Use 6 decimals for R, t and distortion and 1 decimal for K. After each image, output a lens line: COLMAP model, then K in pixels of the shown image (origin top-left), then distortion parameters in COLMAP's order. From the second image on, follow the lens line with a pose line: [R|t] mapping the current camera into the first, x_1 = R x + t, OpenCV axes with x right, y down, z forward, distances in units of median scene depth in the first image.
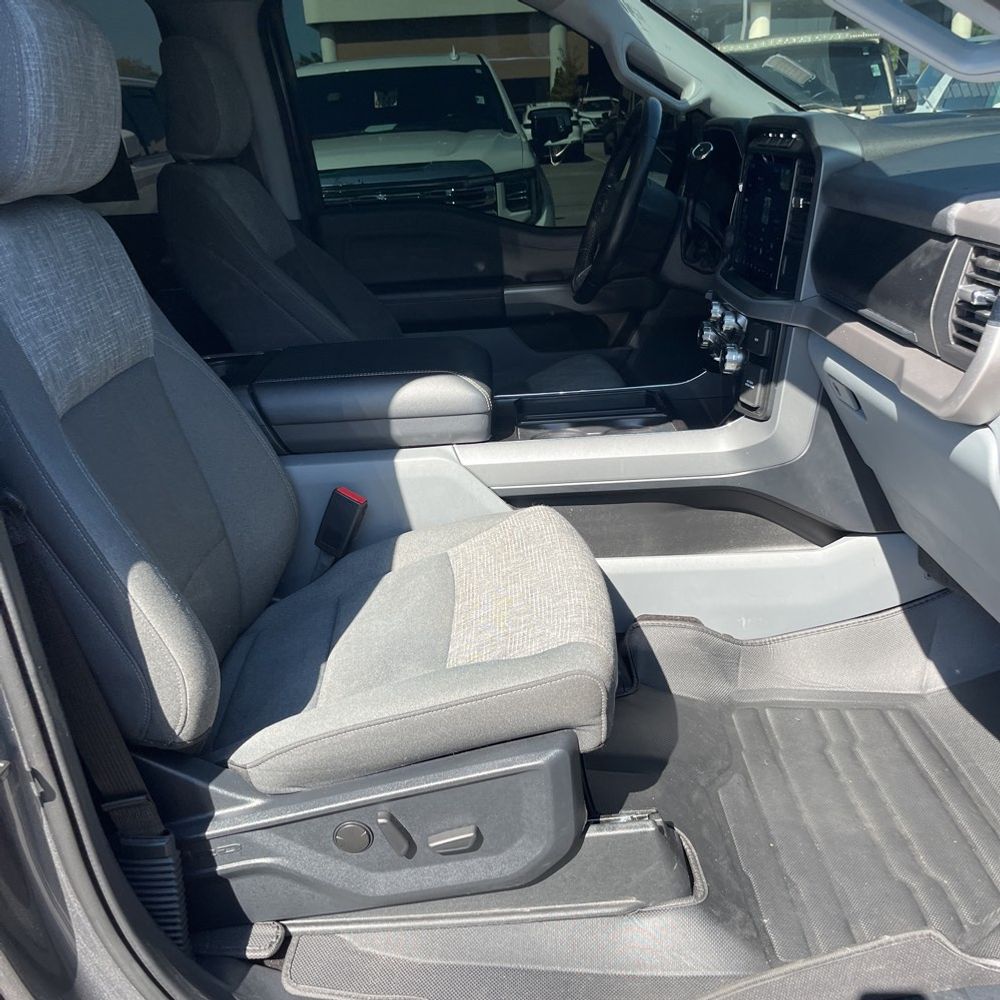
lens RADIAL K [[1016.5, 0, 499.8], [0, 1016.5, 499.7], [0, 0, 1]] dist [0.021228, 0.000000]
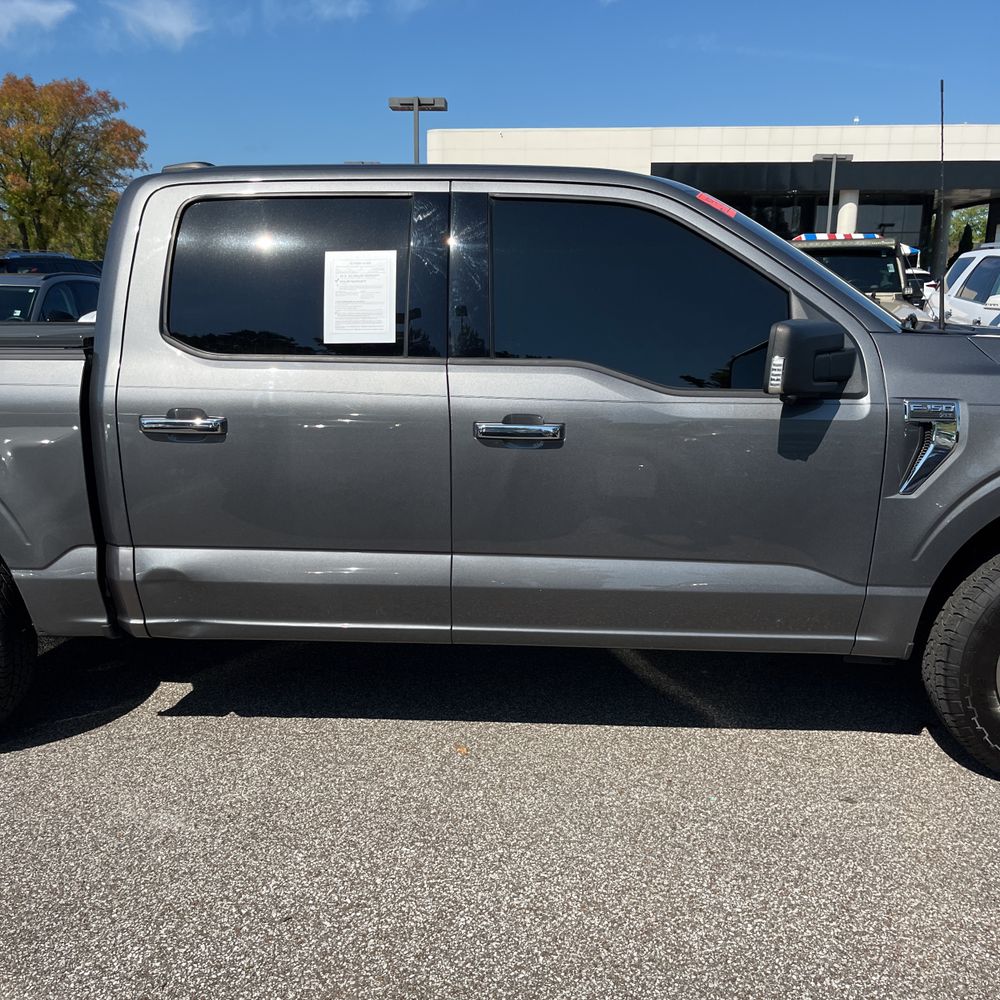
lens RADIAL K [[1016.5, 0, 491.8], [0, 1016.5, 507.7], [0, 0, 1]] dist [0.021228, 0.000000]
pose [[0.993894, 0.070362, -0.084992, -0.014804], [-0.081219, 0.987930, -0.131902, 0.100278], [0.074685, 0.137999, 0.987612, -0.290499]]
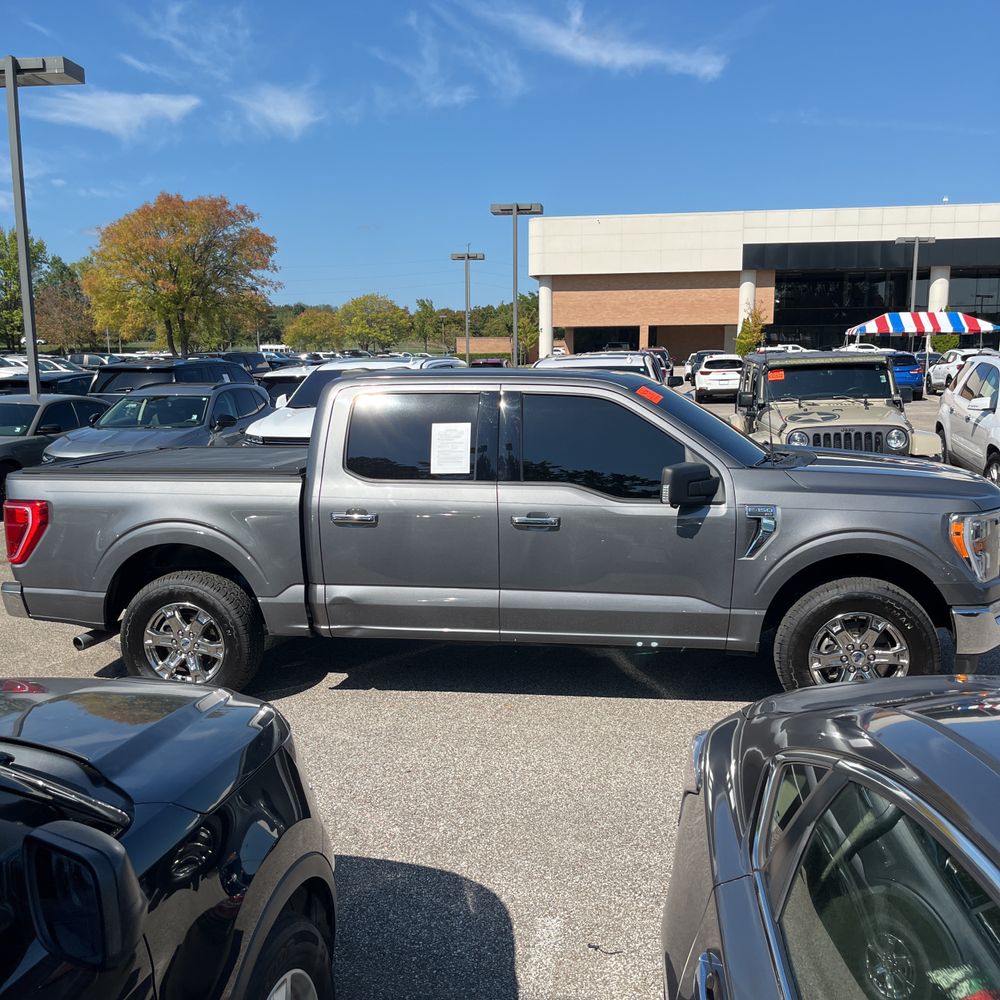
lens RADIAL K [[1016.5, 0, 509.1], [0, 1016.5, 500.6], [0, 0, 1]] dist [0.021228, 0.000000]
pose [[0.982818, 0.063980, -0.173136, 0.064169], [-0.098135, 0.975568, -0.196562, 0.146271], [0.156330, 0.210175, 0.965084, -0.600990]]
